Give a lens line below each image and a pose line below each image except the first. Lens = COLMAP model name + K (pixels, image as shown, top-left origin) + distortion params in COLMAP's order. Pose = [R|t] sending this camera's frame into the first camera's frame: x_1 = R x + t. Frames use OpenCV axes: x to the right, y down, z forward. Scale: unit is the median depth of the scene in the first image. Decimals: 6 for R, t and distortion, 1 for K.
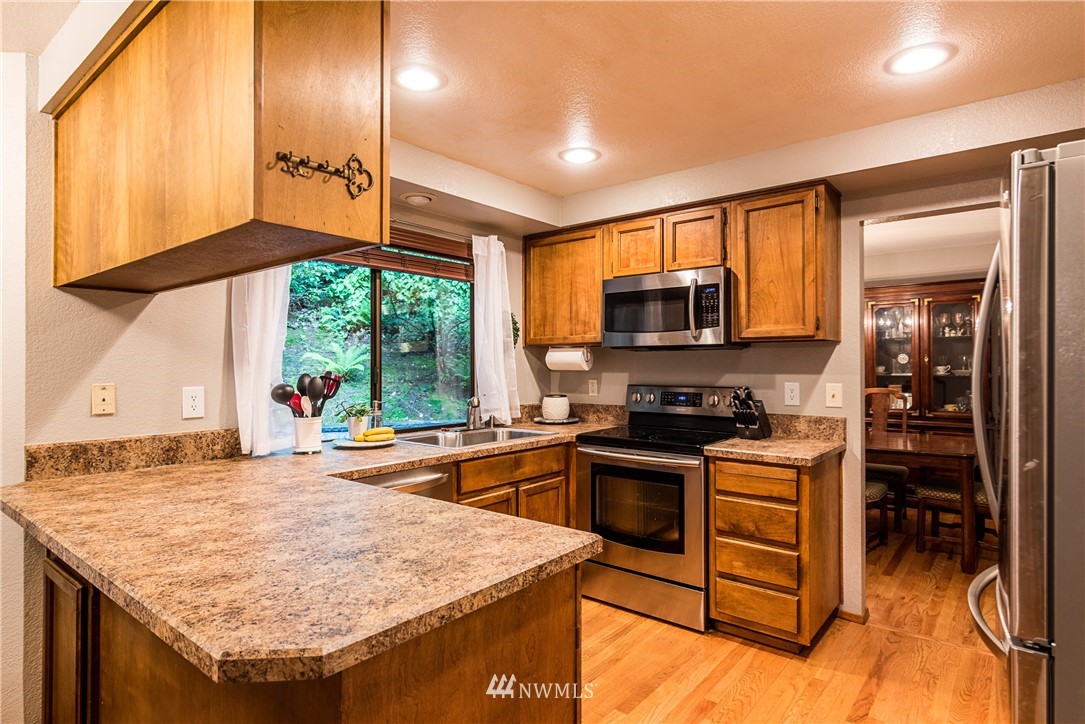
lens RADIAL K [[584.7, 0, 537.6], [0, 584.7, 361.0], [0, 0, 1]] dist [0.021929, -0.000152]
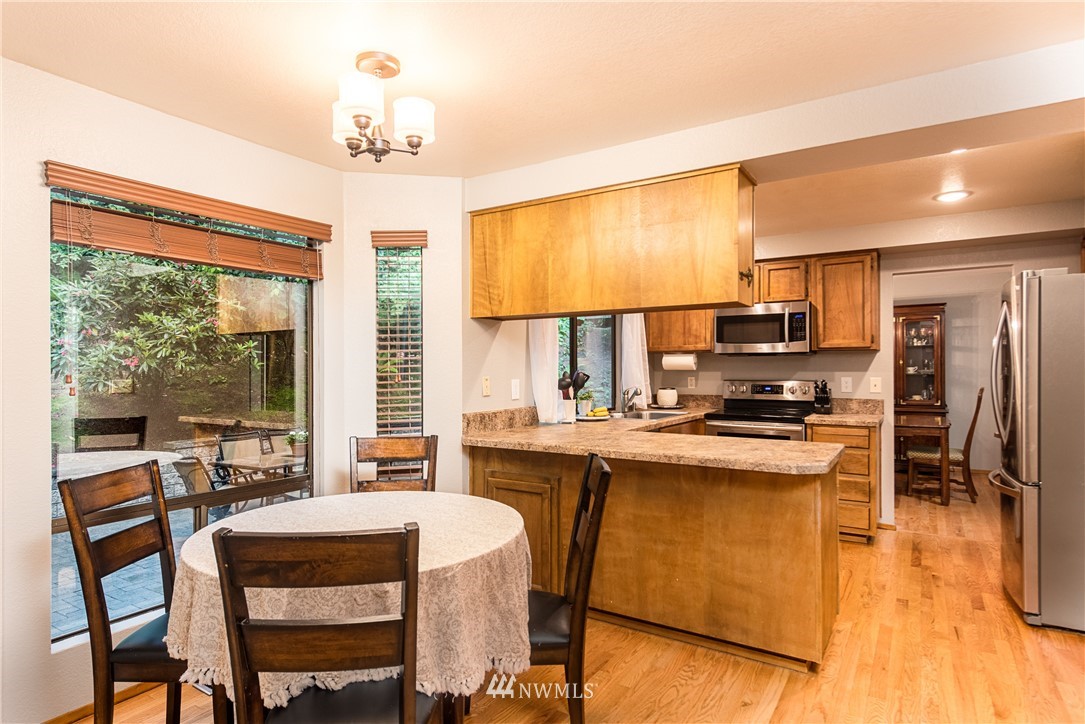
lens RADIAL K [[584.7, 0, 547.4], [0, 584.7, 365.1], [0, 0, 1]] dist [0.021929, -0.000152]
pose [[0.993514, -0.001321, 0.113706, -0.513342], [0.001232, 0.999999, 0.000858, 0.003216], [-0.113707, -0.000712, 0.993514, -0.426016]]
